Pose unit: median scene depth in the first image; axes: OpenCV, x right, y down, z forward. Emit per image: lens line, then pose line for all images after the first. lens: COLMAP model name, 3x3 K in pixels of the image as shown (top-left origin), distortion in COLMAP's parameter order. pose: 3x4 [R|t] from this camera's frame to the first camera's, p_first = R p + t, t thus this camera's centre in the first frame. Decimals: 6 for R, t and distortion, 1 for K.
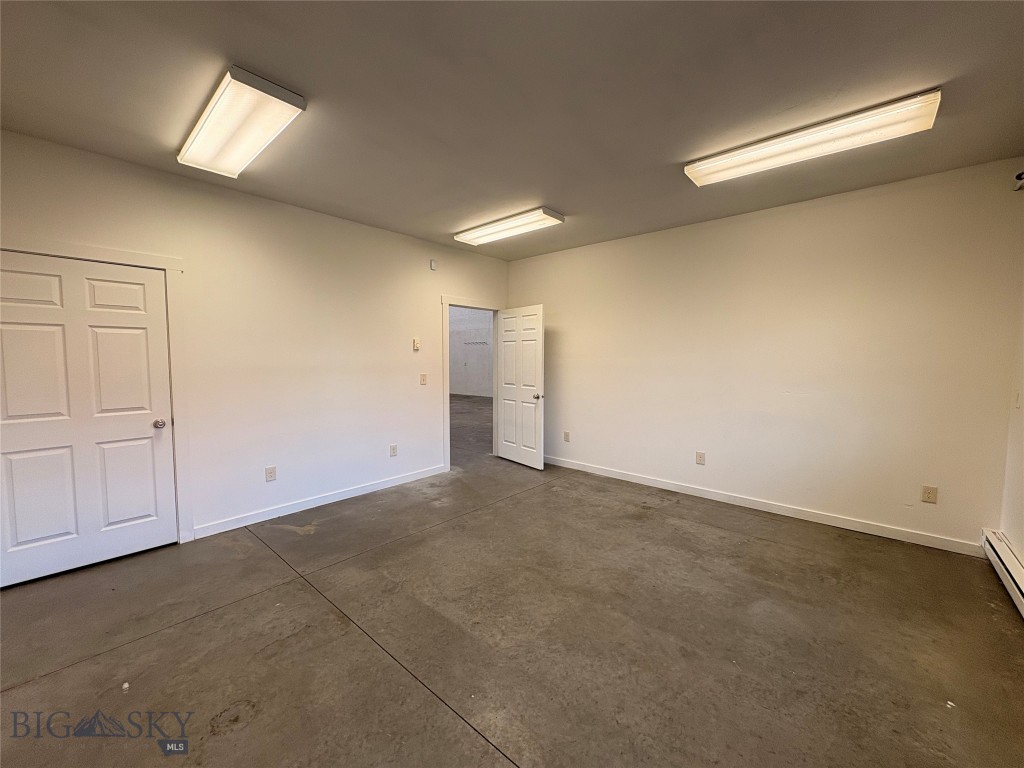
lens RADIAL K [[404.9, 0, 513.1], [0, 404.9, 382.6], [0, 0, 1]] dist [-0.001249, 0.000134]
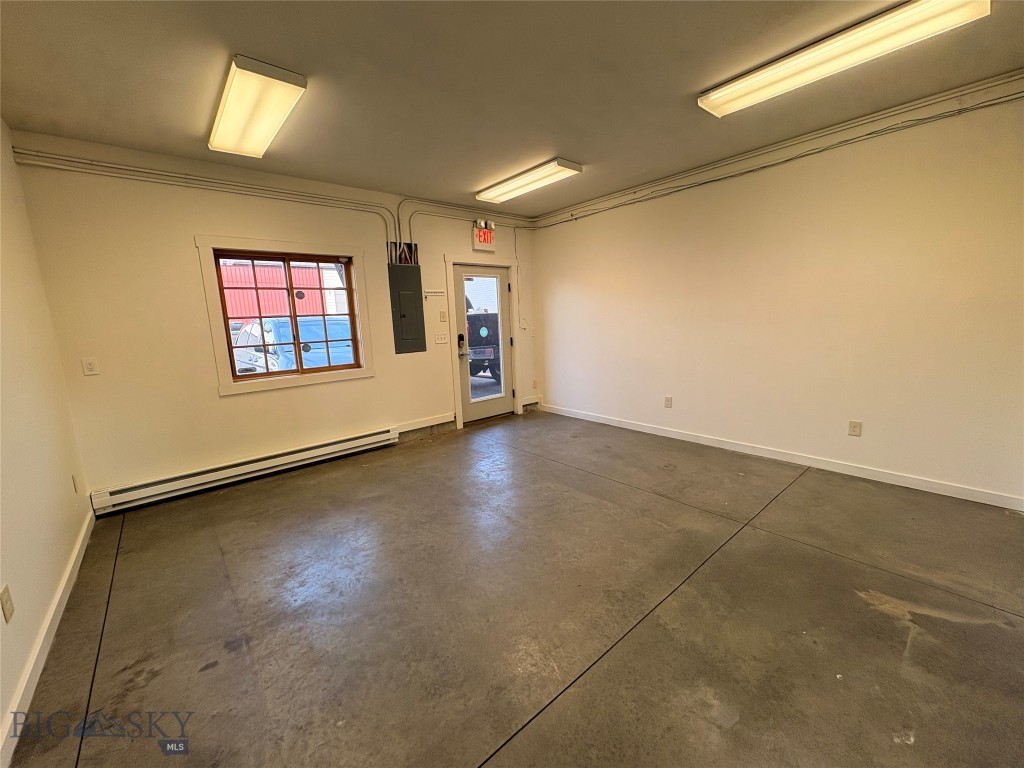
lens RADIAL K [[404.9, 0, 513.6], [0, 404.9, 384.0], [0, 0, 1]] dist [-0.001249, 0.000134]
pose [[-0.990268, 0.014380, 0.138429, -0.056502], [0.045641, 0.973196, 0.225403, -0.072914], [-0.131477, 0.229528, -0.964381, 1.227223]]
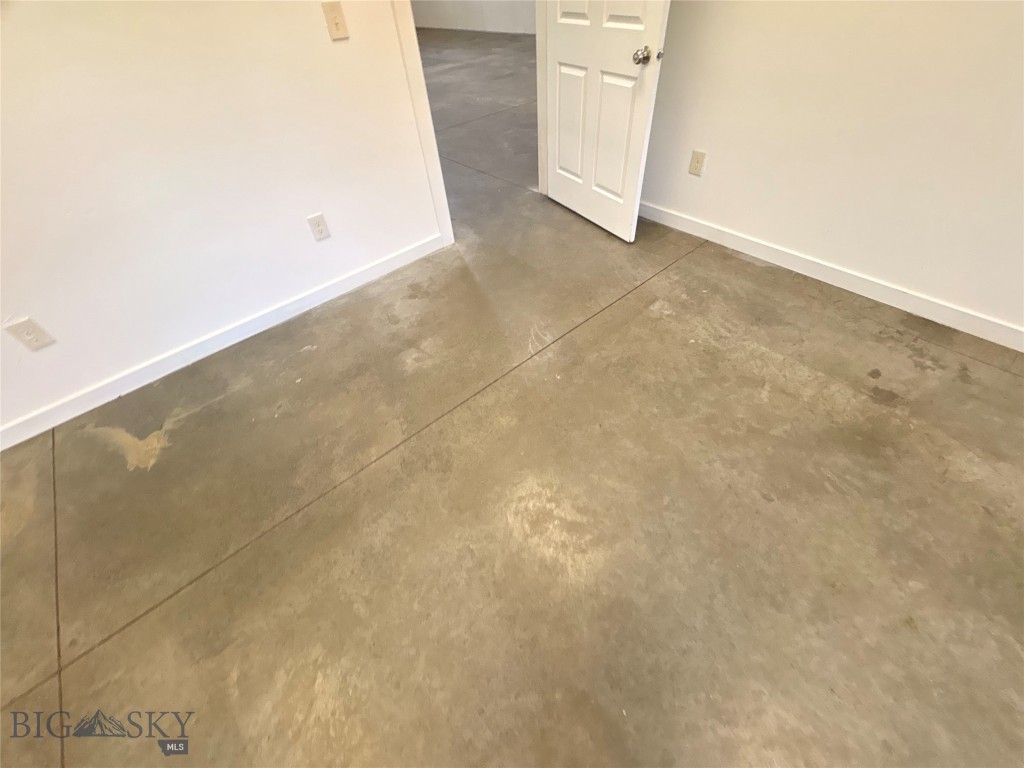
lens RADIAL K [[404.9, 0, 513.2], [0, 404.9, 384.9], [0, 0, 1]] dist [-0.001249, 0.000134]
pose [[0.988478, 0.046873, -0.143925, 0.009569], [0.064958, 0.727477, 0.683051, -0.009135], [0.136719, -0.684530, 0.716050, 0.598526]]
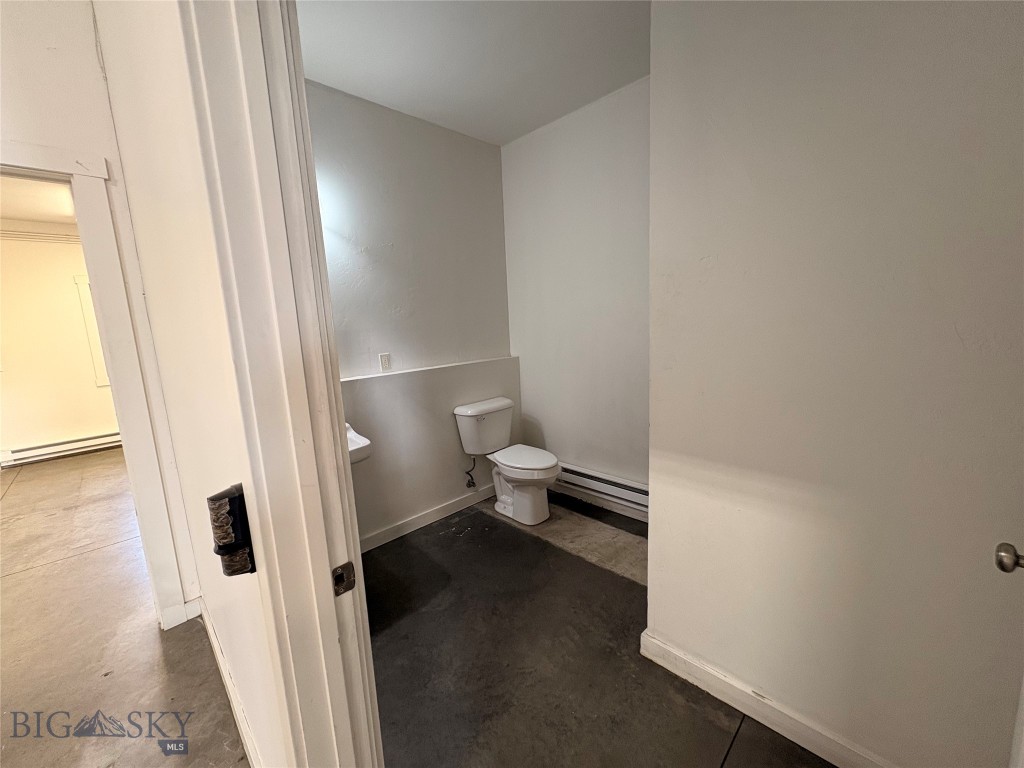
lens RADIAL K [[404.9, 0, 512.5], [0, 404.9, 383.7], [0, 0, 1]] dist [-0.001249, 0.000134]
pose [[-0.996718, 0.033863, 0.073530, -0.654281], [0.049507, 0.973630, 0.222695, -0.099226], [-0.064050, 0.225604, -0.972111, 1.589416]]
